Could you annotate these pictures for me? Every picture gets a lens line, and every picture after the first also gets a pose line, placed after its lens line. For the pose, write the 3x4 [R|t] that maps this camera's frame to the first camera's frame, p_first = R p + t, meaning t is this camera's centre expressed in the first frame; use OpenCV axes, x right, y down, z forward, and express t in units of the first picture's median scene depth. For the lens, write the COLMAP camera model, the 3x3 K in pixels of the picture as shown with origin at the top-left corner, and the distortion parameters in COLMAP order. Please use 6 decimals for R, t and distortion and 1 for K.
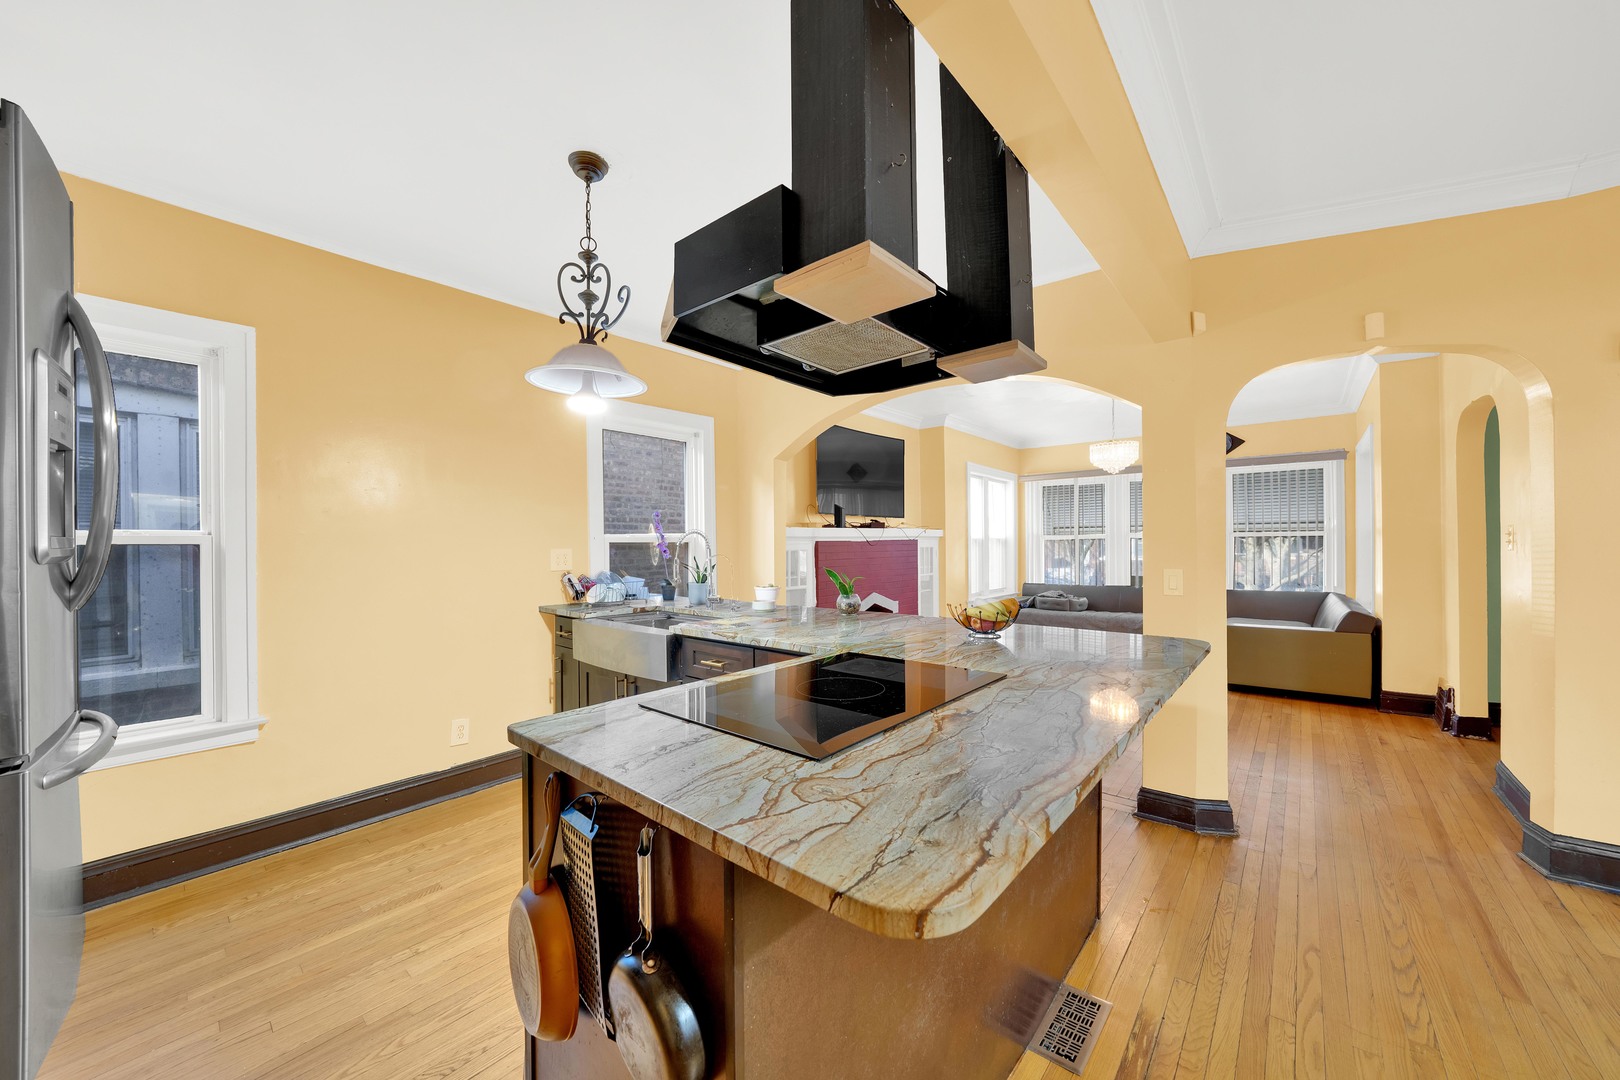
lens RADIAL K [[585.4, 0, 809.9], [0, 585.4, 536.3], [0, 0, 1]] dist [-0.012538, 0.000992]
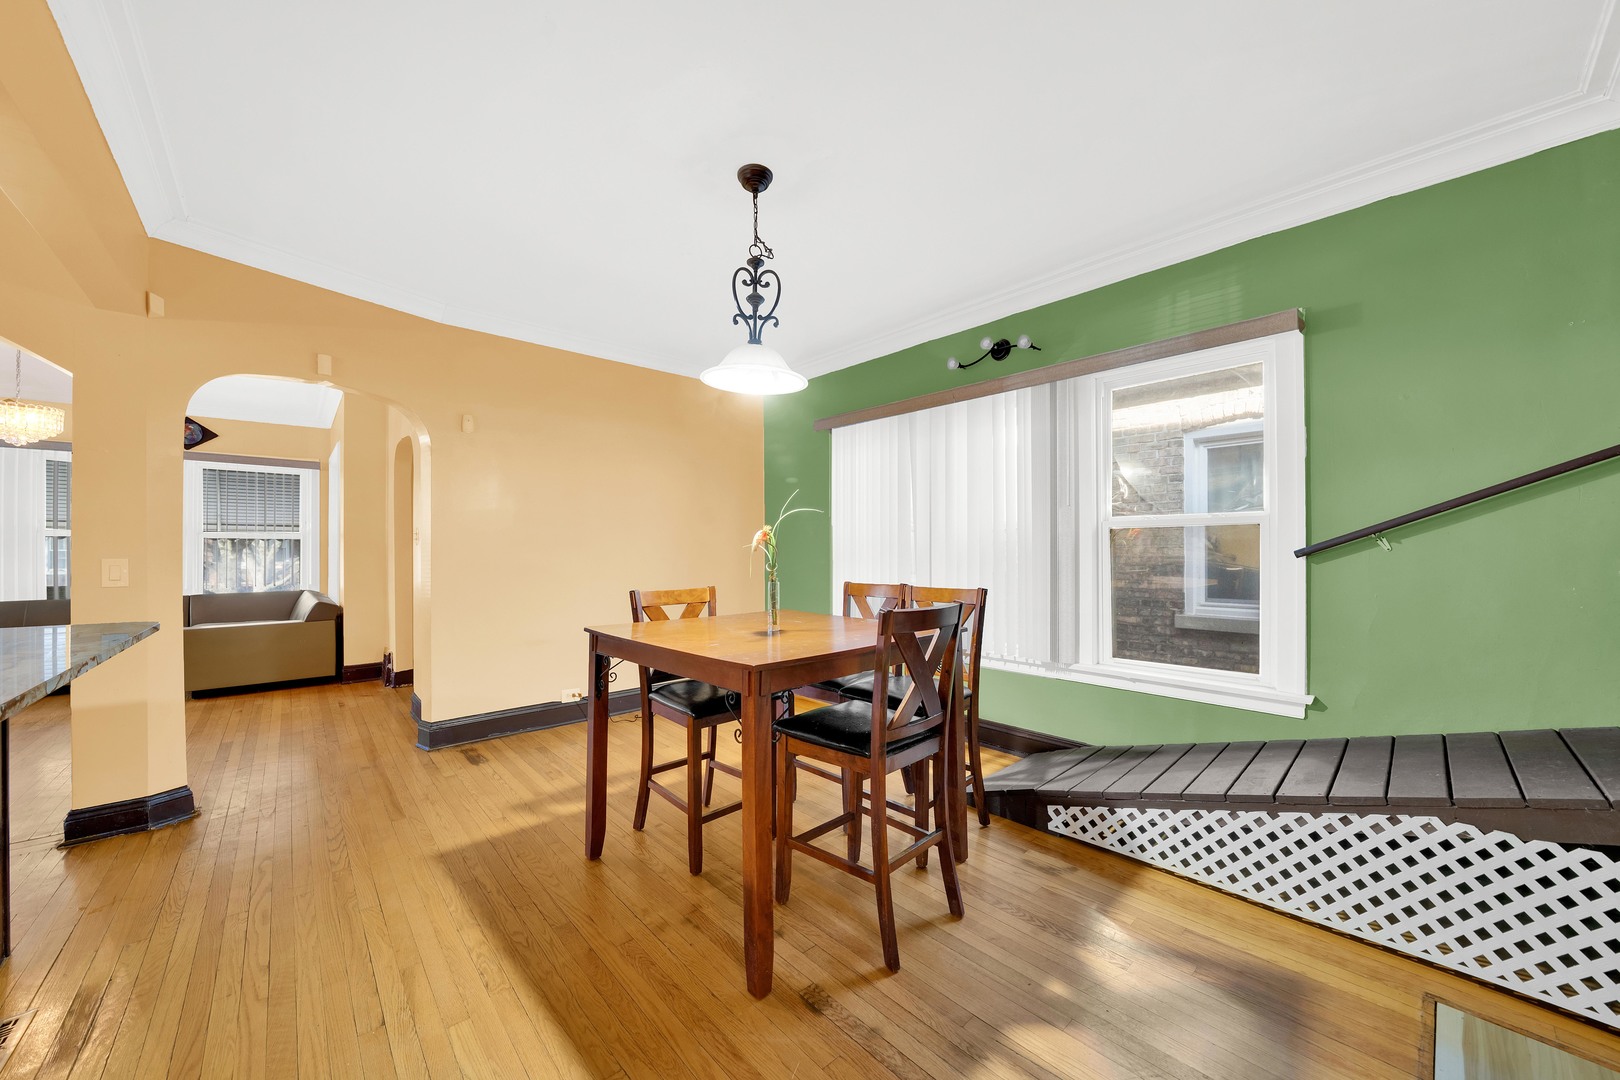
lens RADIAL K [[585.4, 0, 802.2], [0, 585.4, 553.9], [0, 0, 1]] dist [-0.012538, 0.000992]
pose [[0.142332, -0.001606, 0.989818, -0.070039], [-0.013262, 0.999906, 0.003530, 0.017341], [-0.989730, -0.013630, 0.142297, -0.113214]]
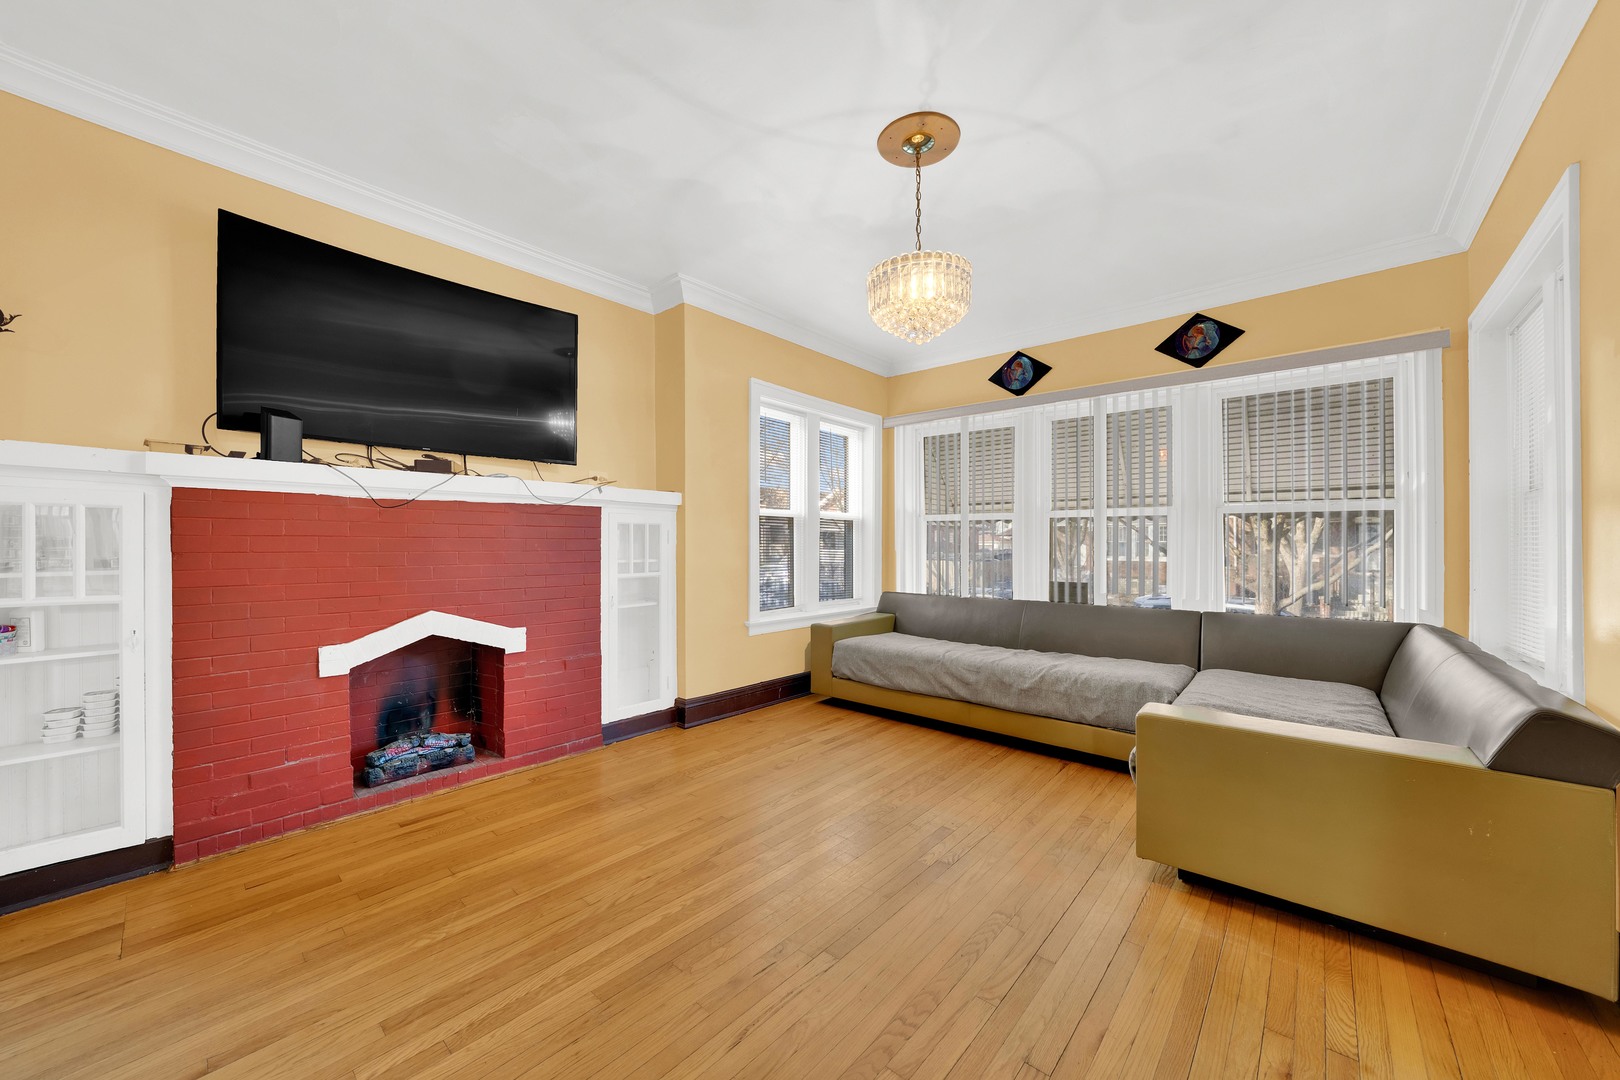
lens RADIAL K [[585.4, 0, 805.8], [0, 585.4, 539.1], [0, 0, 1]] dist [-0.012538, 0.000992]
pose [[0.999649, 0.011690, -0.023757, 0.544455], [-0.011429, 0.999873, 0.011104, 0.037774], [0.023884, -0.010829, 0.999656, 0.689094]]
